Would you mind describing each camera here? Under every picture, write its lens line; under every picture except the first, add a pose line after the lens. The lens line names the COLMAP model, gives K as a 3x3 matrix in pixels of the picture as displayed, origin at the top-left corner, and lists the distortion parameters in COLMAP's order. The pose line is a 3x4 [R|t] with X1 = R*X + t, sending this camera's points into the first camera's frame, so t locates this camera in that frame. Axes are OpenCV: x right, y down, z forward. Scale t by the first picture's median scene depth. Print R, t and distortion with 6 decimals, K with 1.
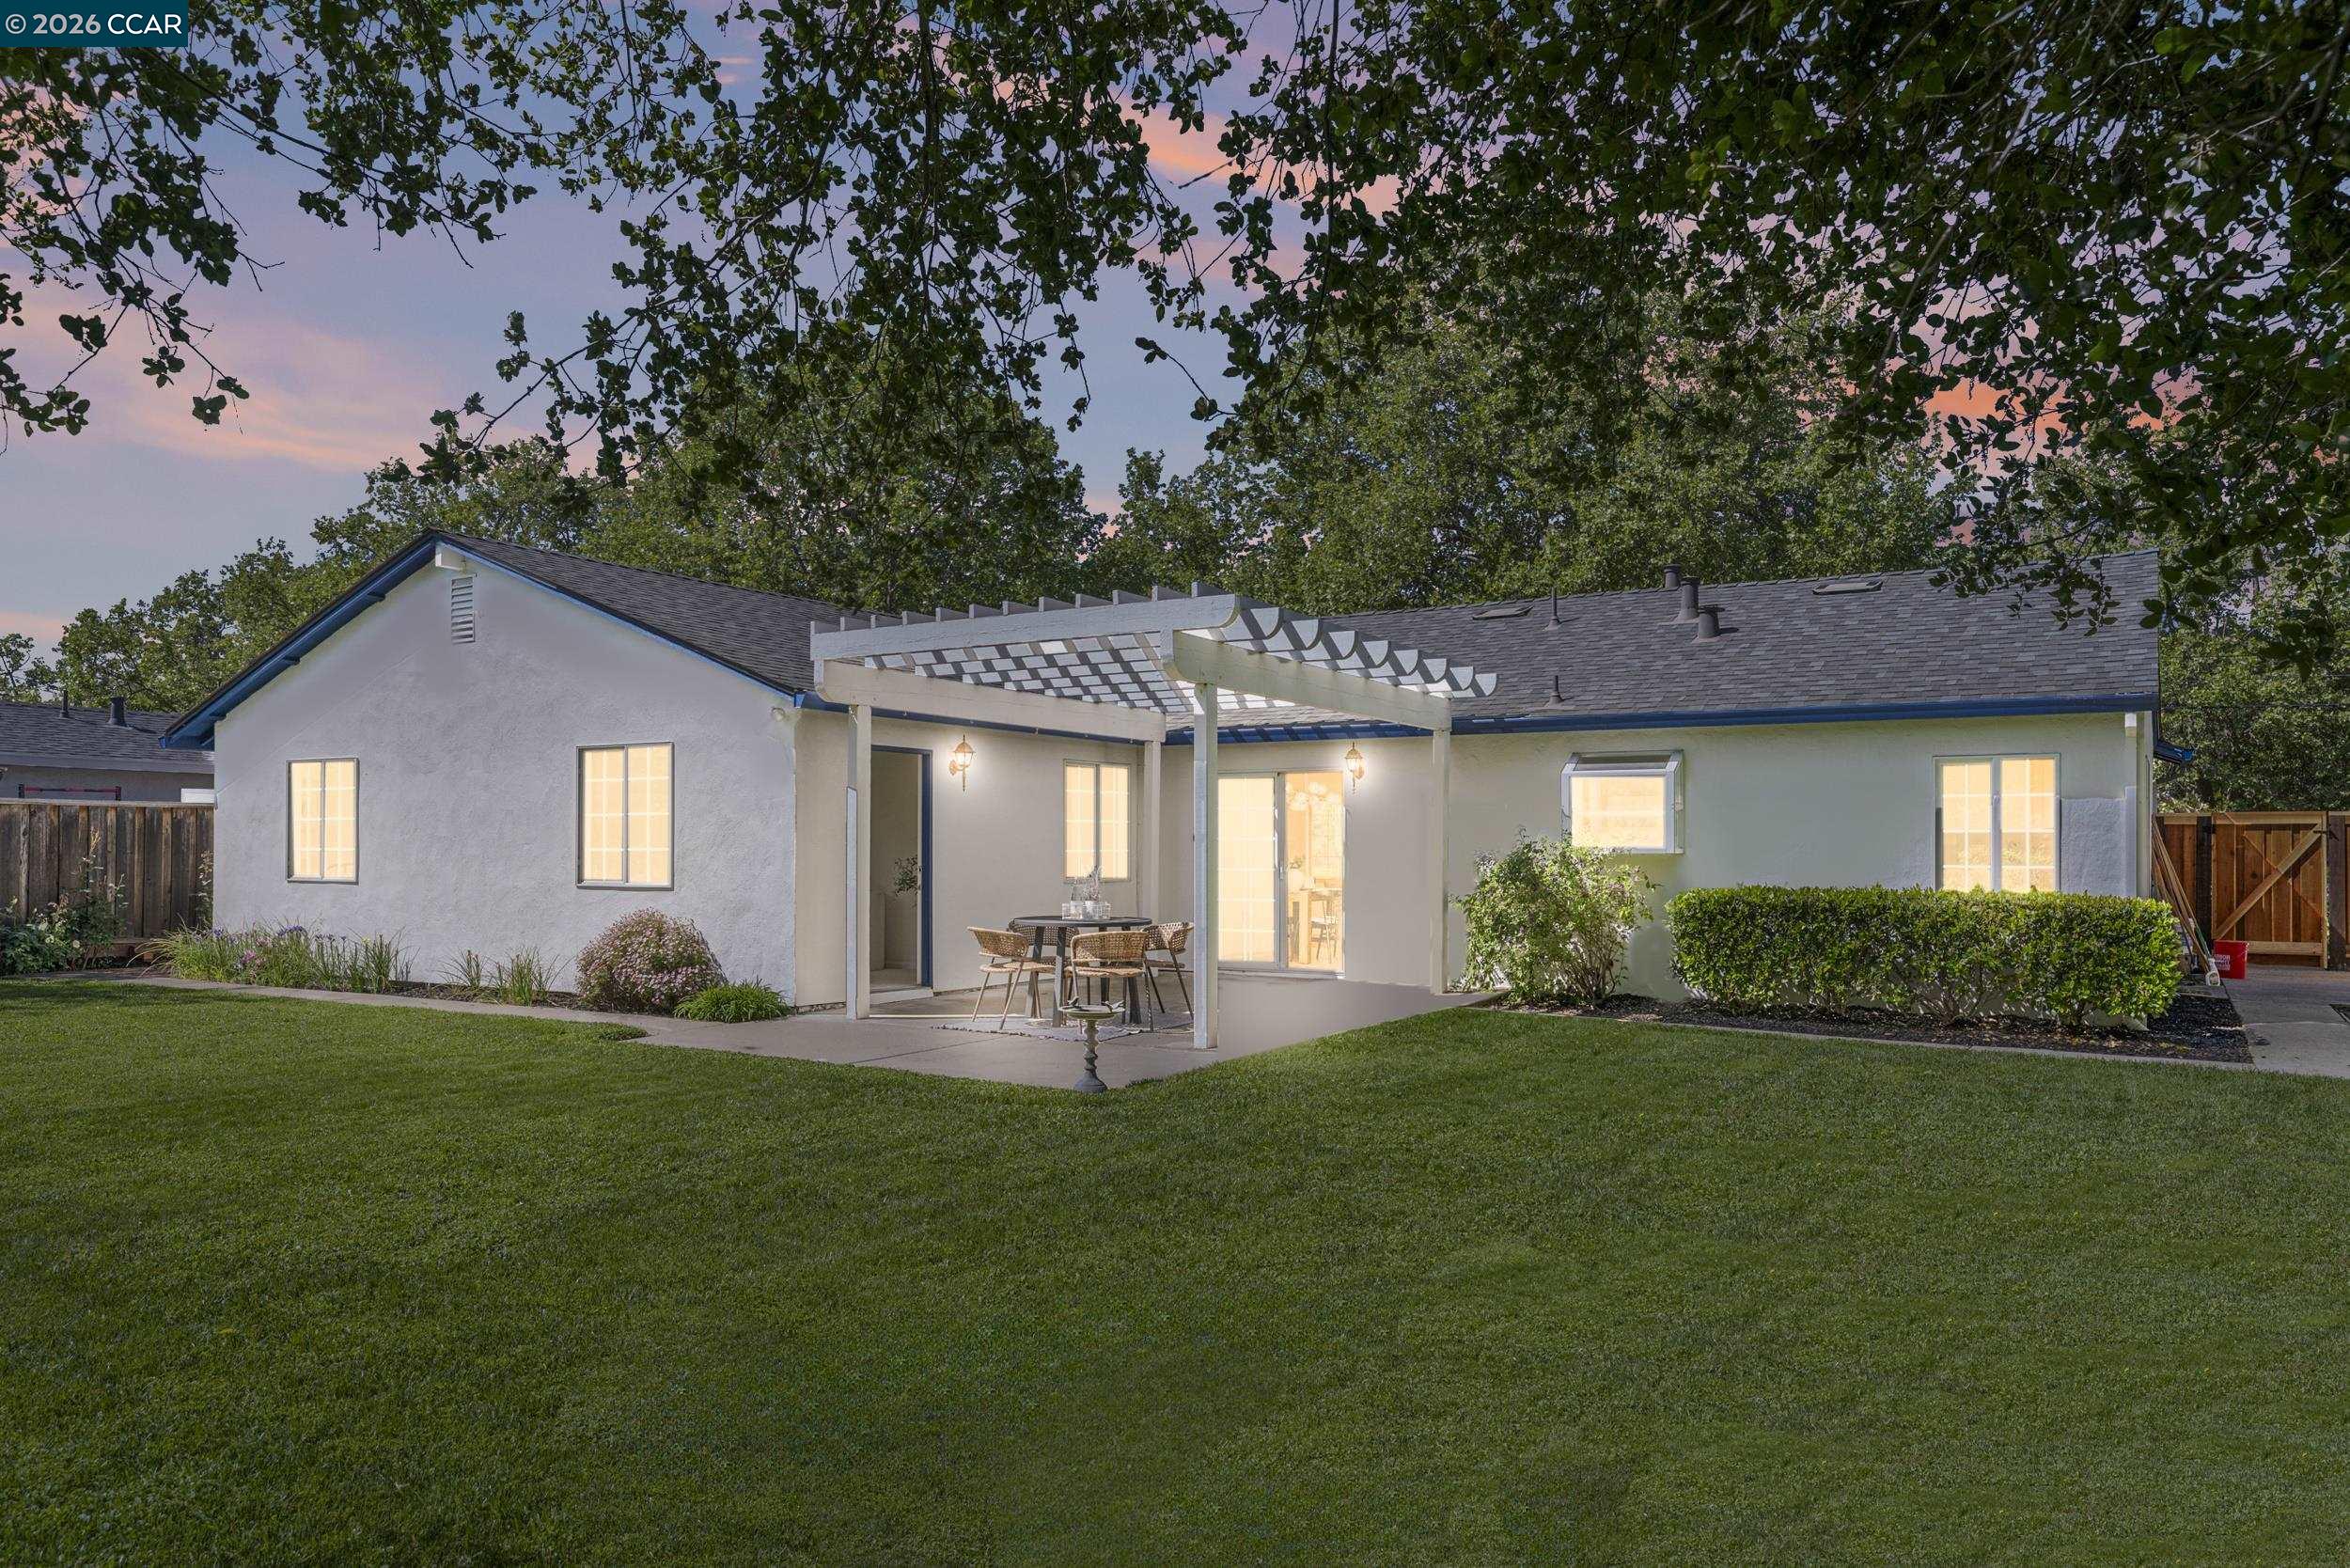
lens RADIAL K [[1576.5, 0, 1185.2], [0, 1576.5, 875.6], [0, 0, 1]] dist [0.006704, 0.000875]
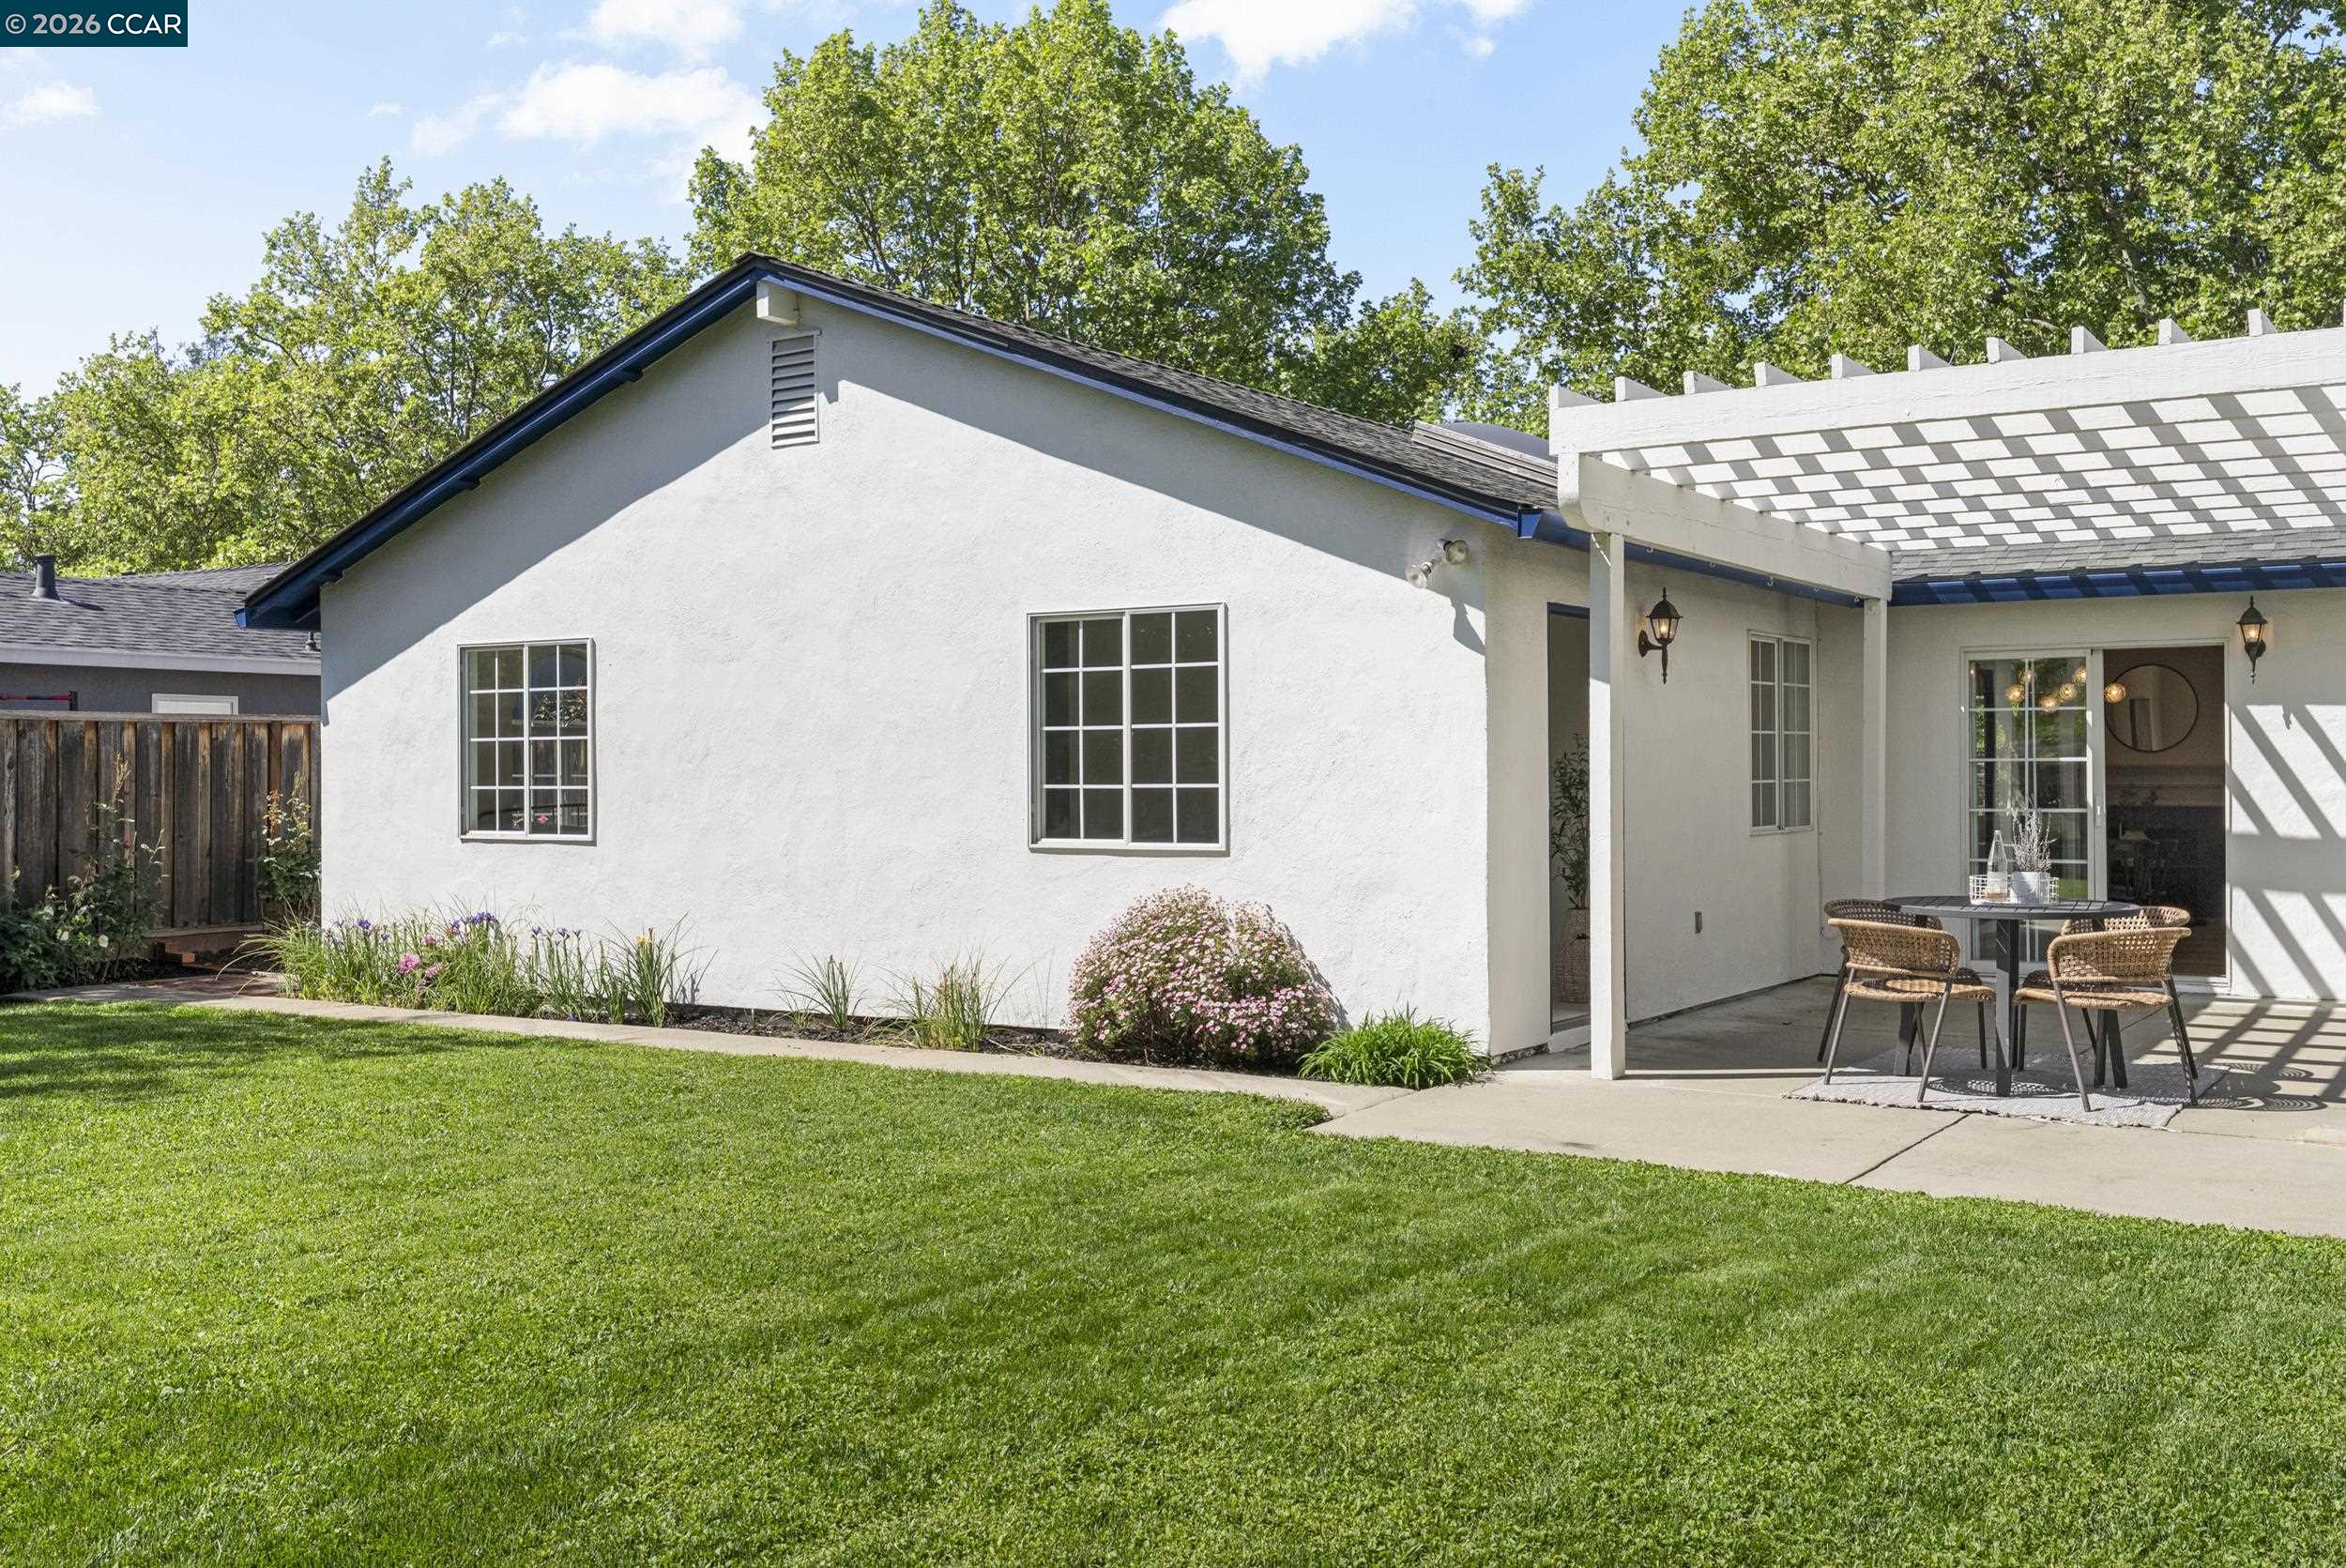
lens RADIAL K [[2237.4, 0, 1172.3], [0, 2237.4, 778.2], [0, 0, 1]] dist [0.005048, 0.000000]
pose [[0.999188, -0.006872, -0.039701, -0.247425], [0.006295, 0.999873, -0.014646, -0.005822], [0.039797, 0.014384, 0.999104, 0.132472]]
